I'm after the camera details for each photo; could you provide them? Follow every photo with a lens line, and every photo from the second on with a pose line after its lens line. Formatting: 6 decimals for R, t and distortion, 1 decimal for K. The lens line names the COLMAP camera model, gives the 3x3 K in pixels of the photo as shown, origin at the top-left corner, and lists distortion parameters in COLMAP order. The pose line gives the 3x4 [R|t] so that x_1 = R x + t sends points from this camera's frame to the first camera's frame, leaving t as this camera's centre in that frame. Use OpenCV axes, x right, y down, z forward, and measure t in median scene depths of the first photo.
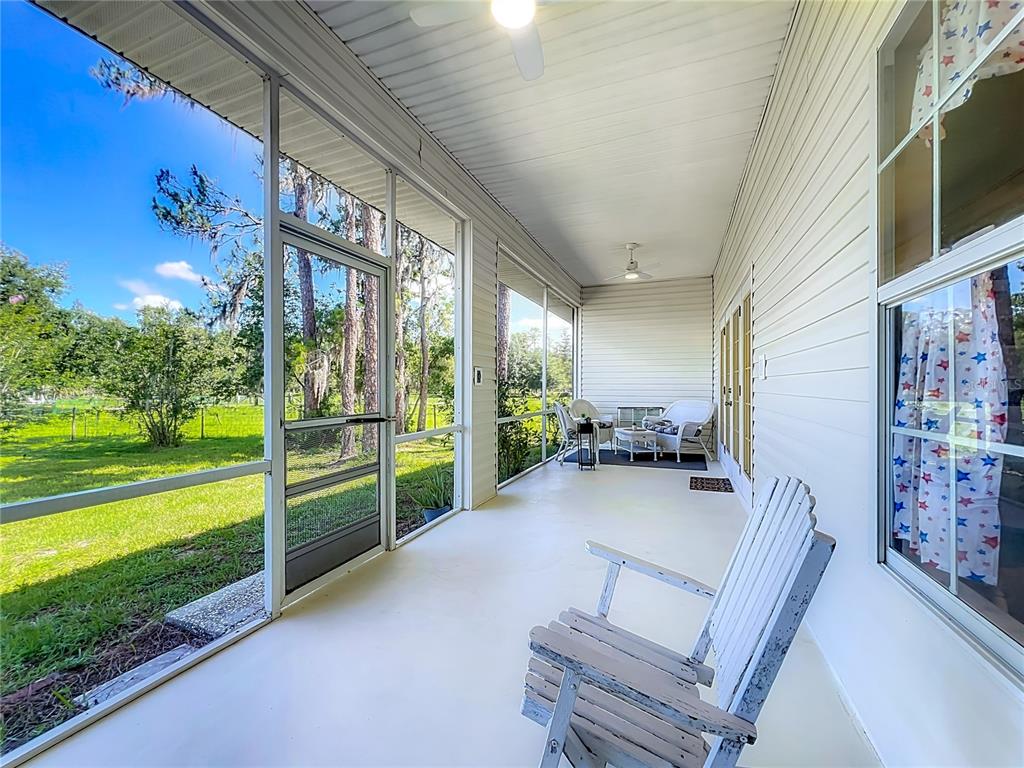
lens RADIAL K [[413.1, 0, 516.2], [0, 413.1, 385.0], [0, 0, 1]] dist [-0.001408, 0.000328]
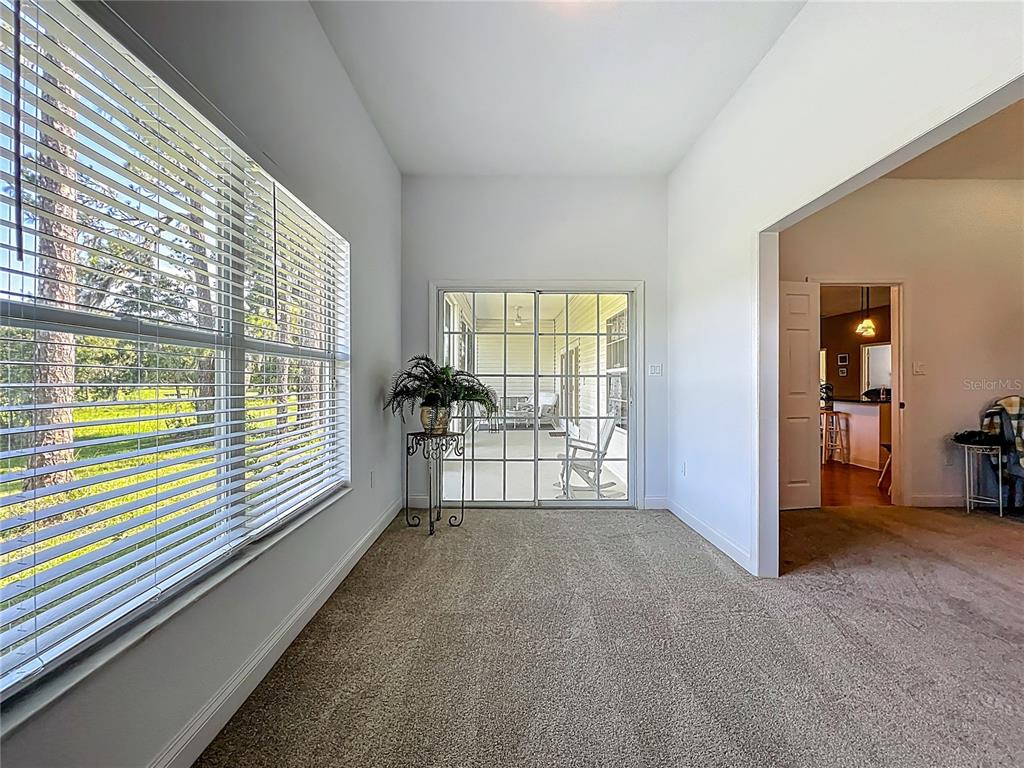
lens RADIAL K [[413.1, 0, 513.8], [0, 413.1, 380.3], [0, 0, 1]] dist [-0.001408, 0.000328]
pose [[0.925661, -0.005190, 0.378318, -0.287384], [0.003390, 0.999980, 0.005425, -0.020264], [-0.378339, -0.003740, 0.925660, -0.451844]]
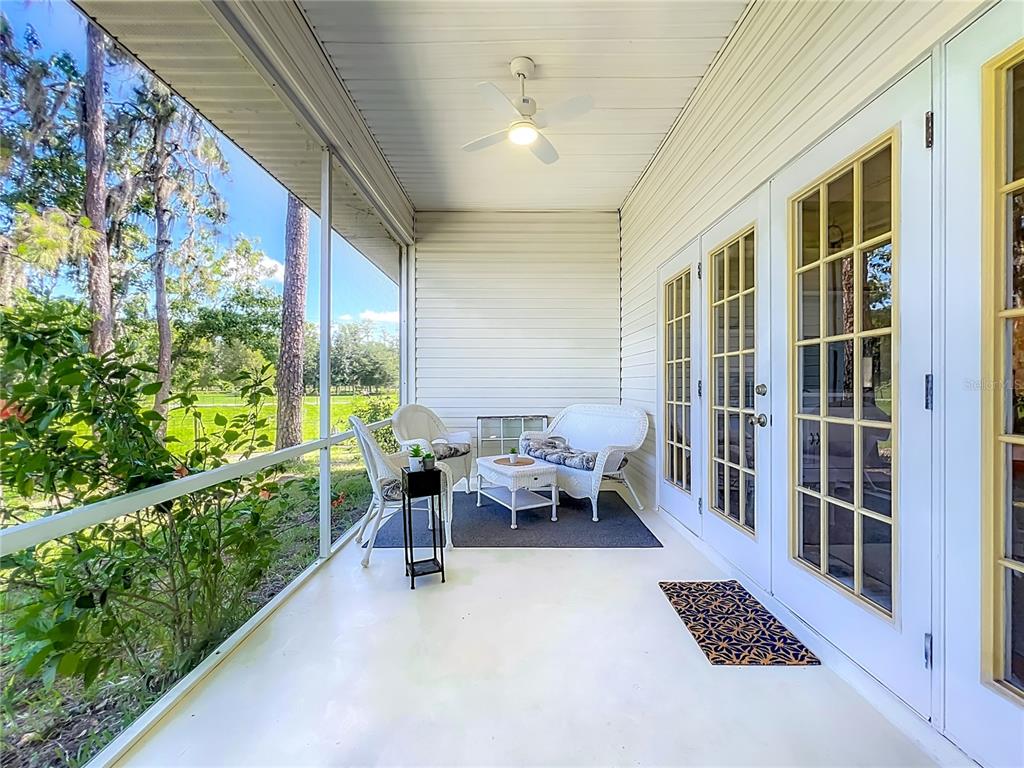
lens RADIAL K [[413.1, 0, 519.9], [0, 413.1, 386.1], [0, 0, 1]] dist [-0.001408, 0.000328]
pose [[0.923032, -0.004085, 0.384701, 0.070041], [-0.000160, 0.999939, 0.011001, 0.002579], [-0.384722, -0.010215, 0.922976, 0.407048]]
